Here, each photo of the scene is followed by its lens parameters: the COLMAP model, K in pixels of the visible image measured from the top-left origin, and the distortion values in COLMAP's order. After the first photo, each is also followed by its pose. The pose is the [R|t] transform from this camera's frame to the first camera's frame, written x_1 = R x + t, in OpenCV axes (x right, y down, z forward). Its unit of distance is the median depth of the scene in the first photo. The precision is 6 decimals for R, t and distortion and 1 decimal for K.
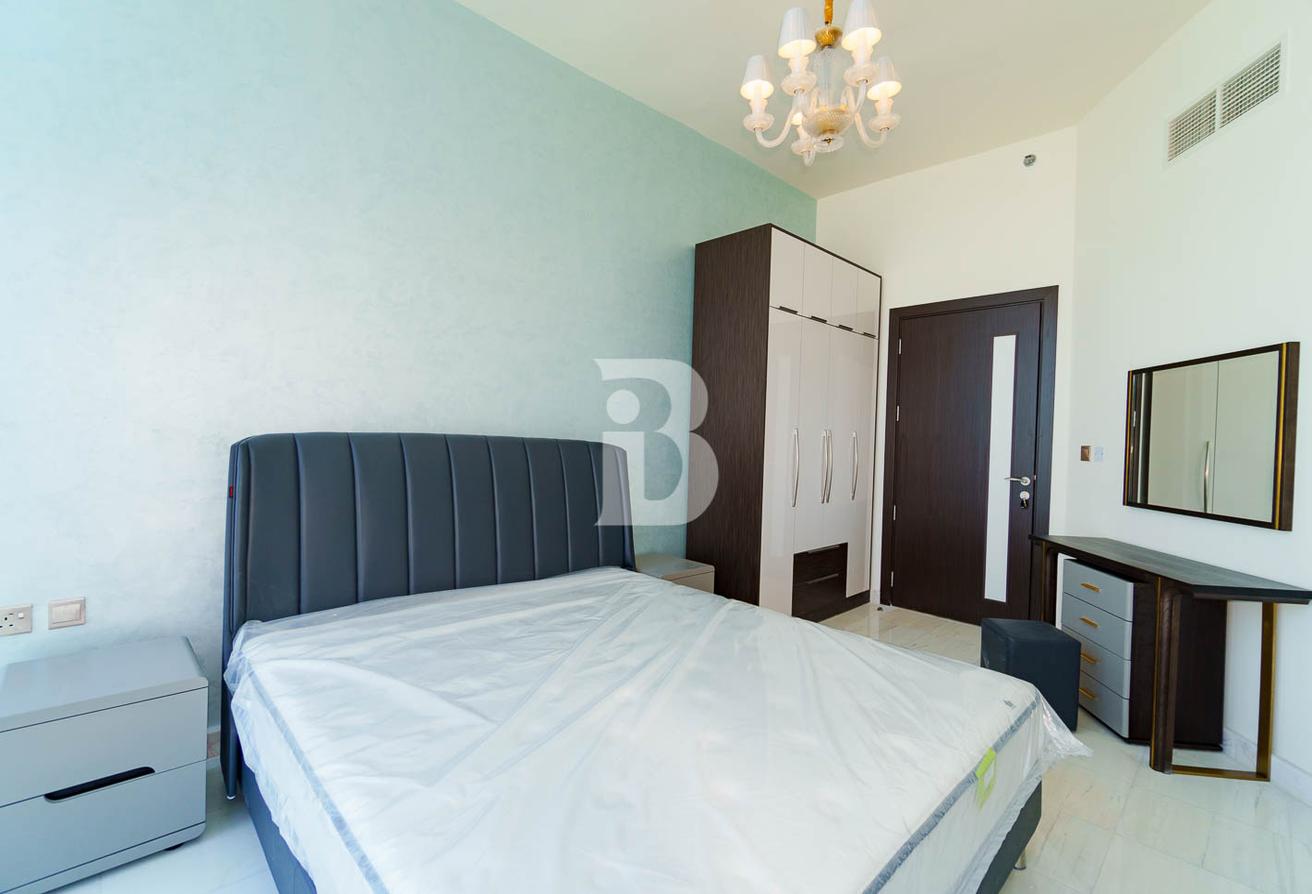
lens RADIAL K [[578.9, 0, 644.9], [0, 578.9, 447.8], [0, 0, 1]] dist [-0.001572, -0.000326]
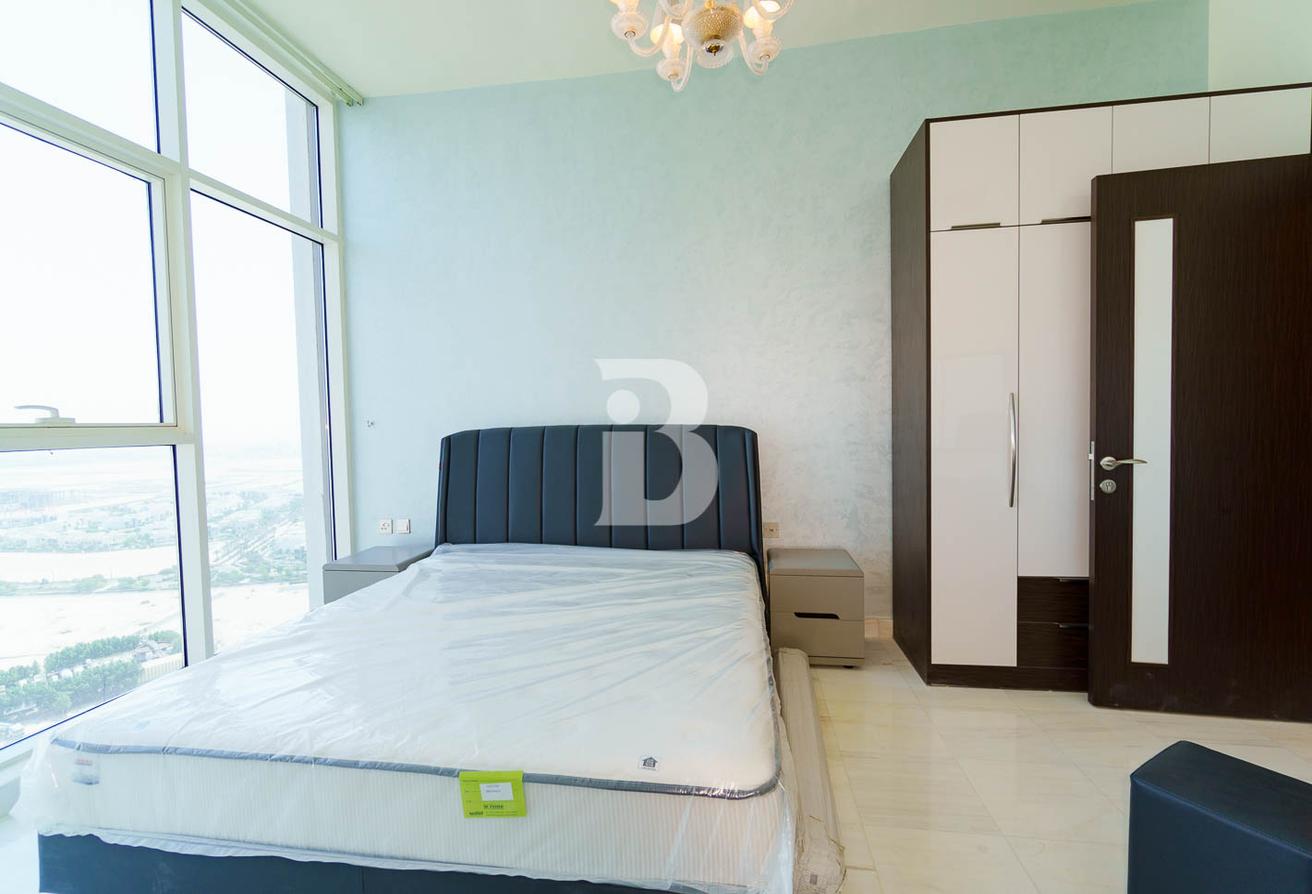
lens RADIAL K [[578.9, 0, 644.9], [0, 578.9, 447.8], [0, 0, 1]] dist [-0.001572, -0.000326]
pose [[0.645644, -0.017069, -0.763448, 0.738137], [0.021903, 0.999753, -0.003829, 0.036415], [0.763324, -0.014249, 0.645858, 0.328530]]
